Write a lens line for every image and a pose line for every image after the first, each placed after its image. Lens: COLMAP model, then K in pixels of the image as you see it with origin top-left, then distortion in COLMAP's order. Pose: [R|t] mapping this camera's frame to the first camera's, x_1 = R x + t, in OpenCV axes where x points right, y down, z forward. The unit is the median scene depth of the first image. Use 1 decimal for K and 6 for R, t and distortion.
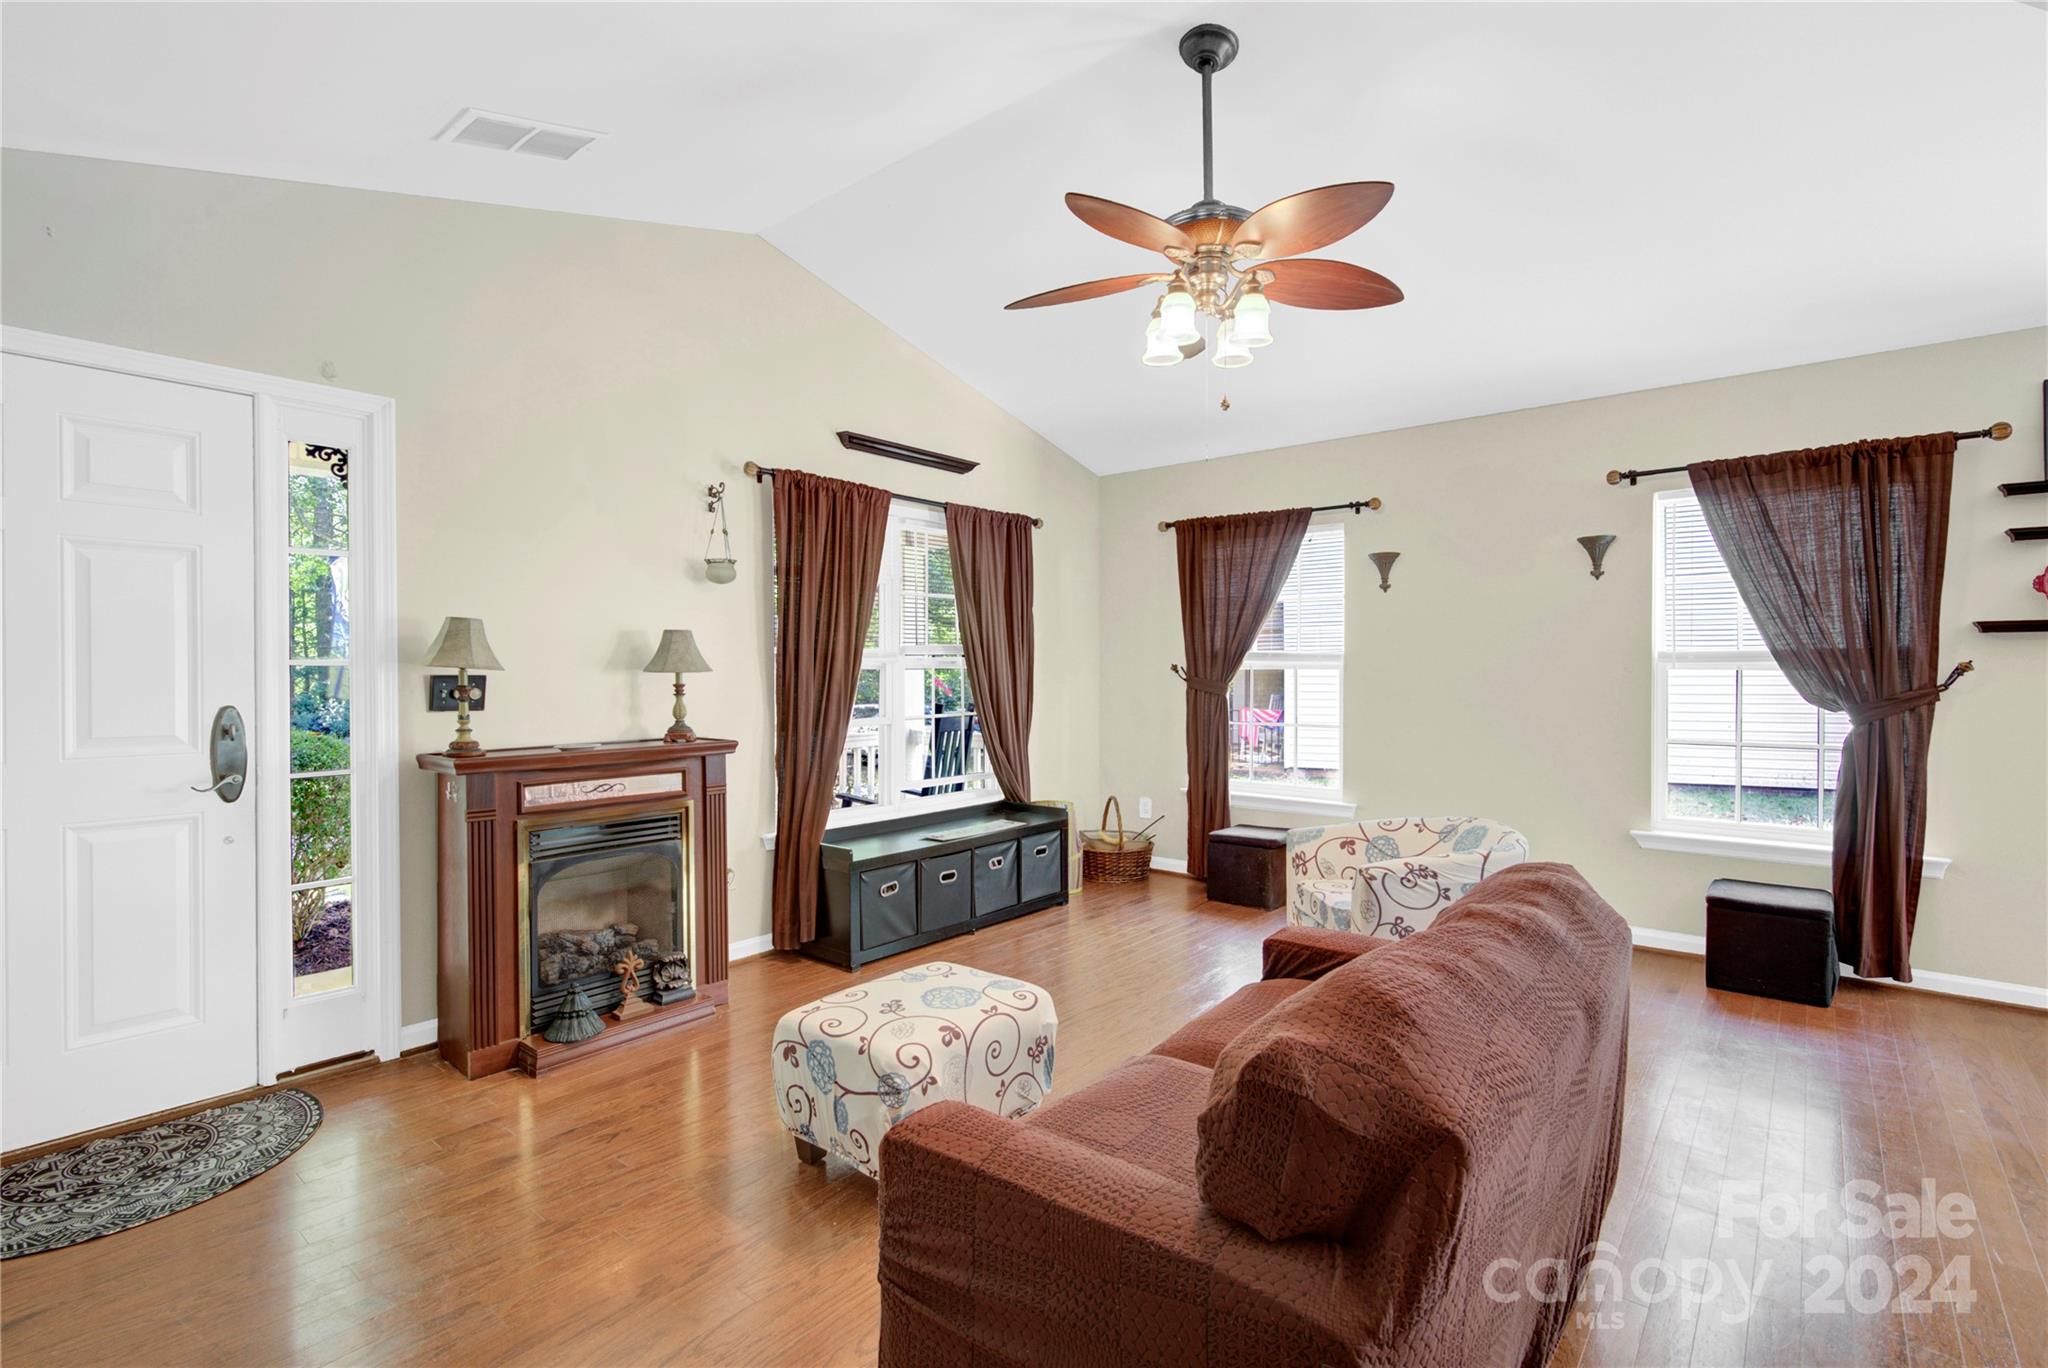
lens RADIAL K [[954.9, 0, 1015.5], [0, 954.9, 679.1], [0, 0, 1]] dist [-0.009934, 0.005346]
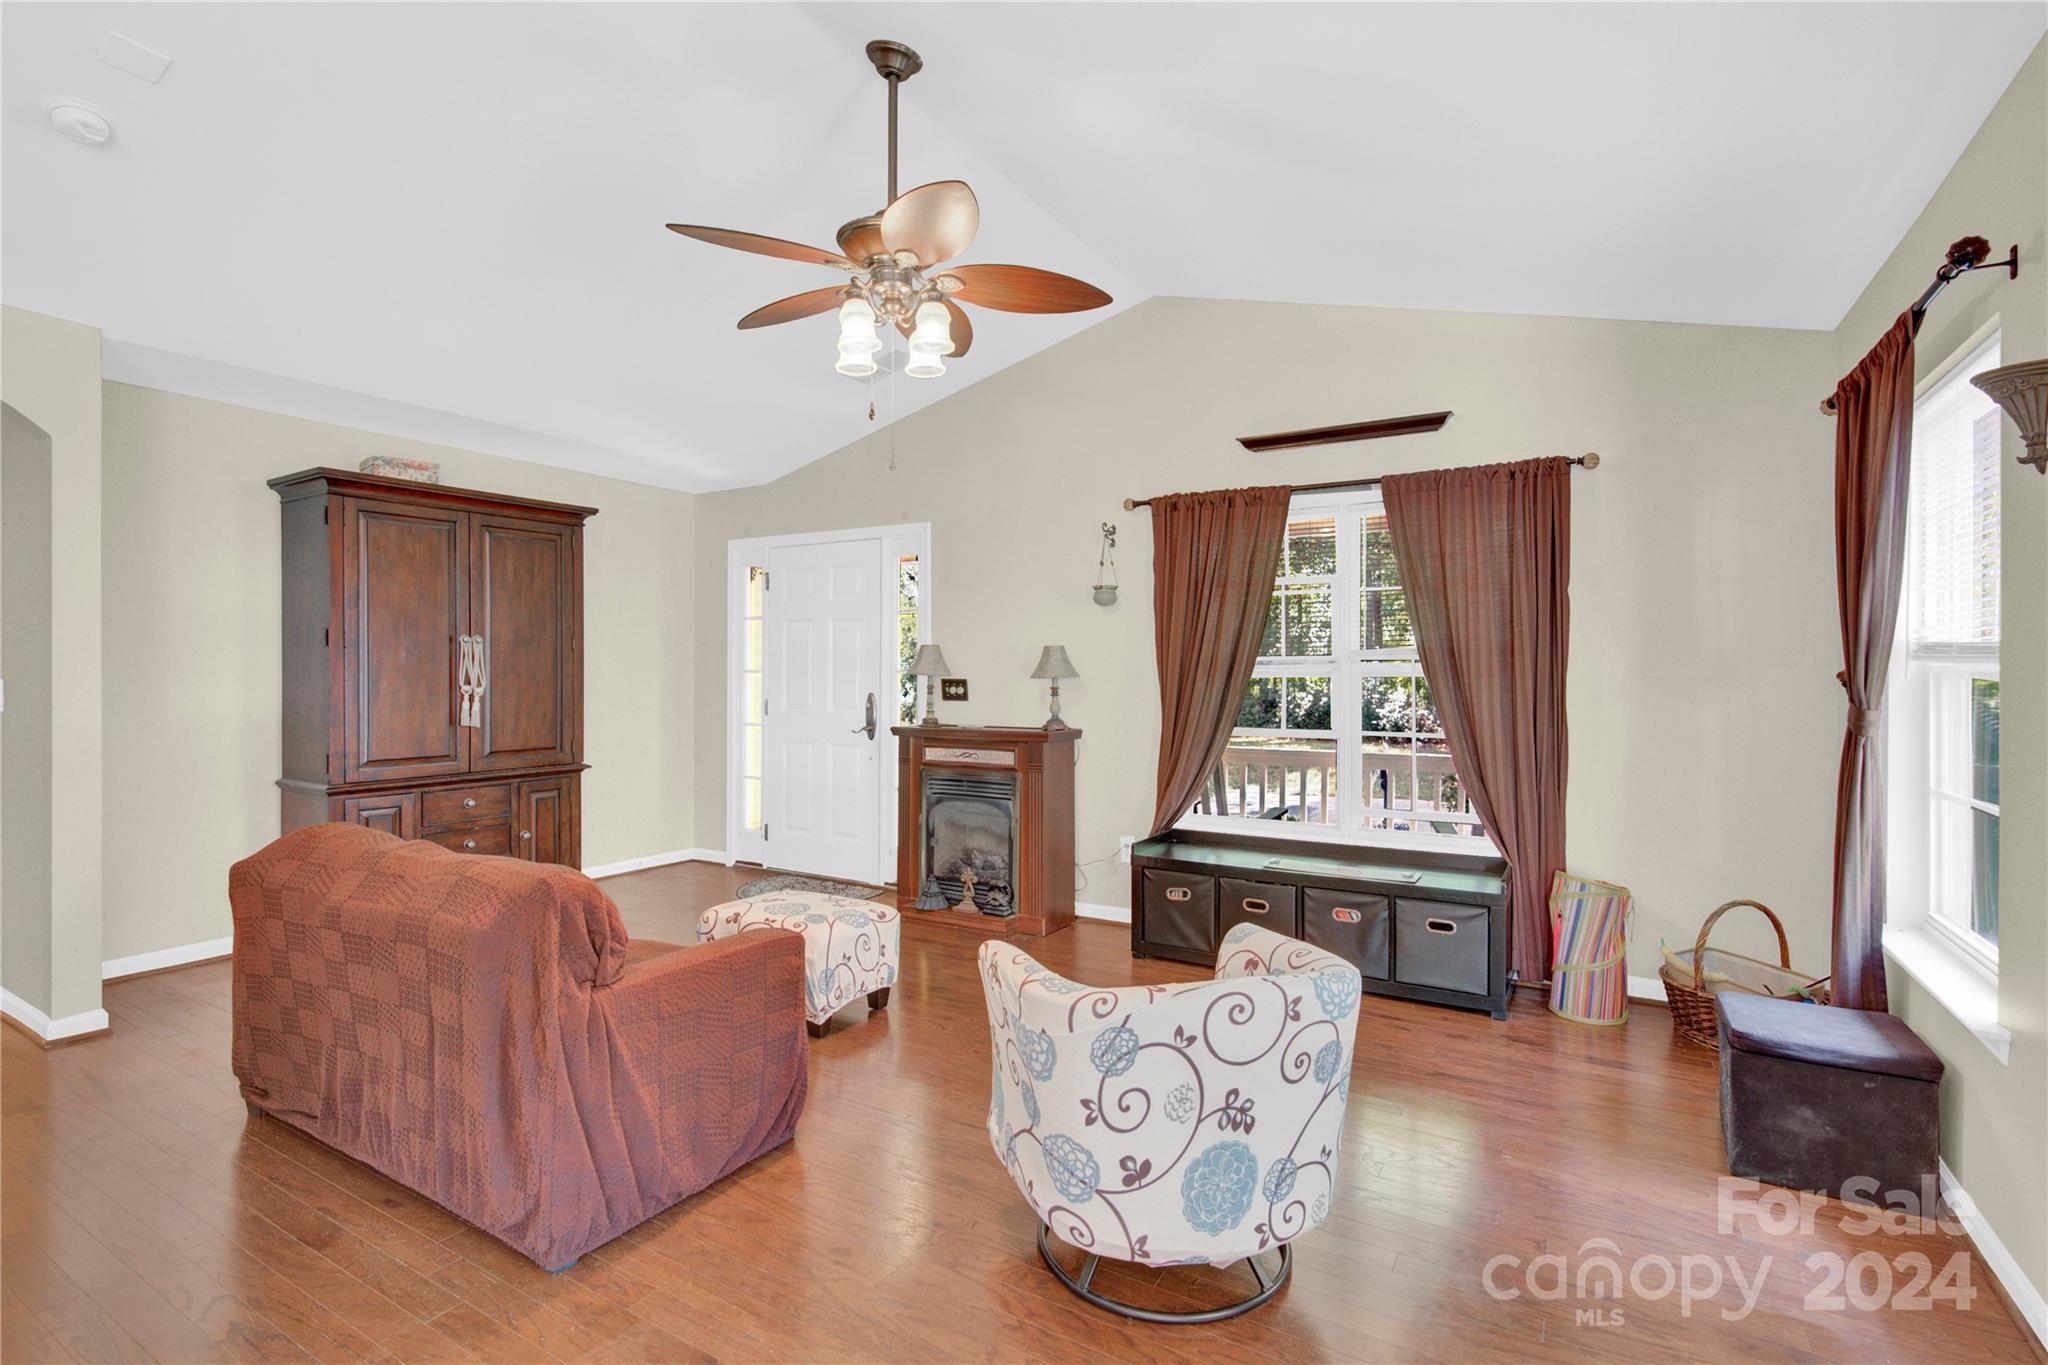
lens RADIAL K [[954.9, 0, 1007.2], [0, 954.9, 680.3], [0, 0, 1]] dist [-0.009934, 0.005346]
pose [[0.149016, 0.008531, -0.988798, 0.917061], [-0.012653, 0.999897, 0.006719, -0.012434], [0.988754, 0.011510, 0.149109, 0.726798]]
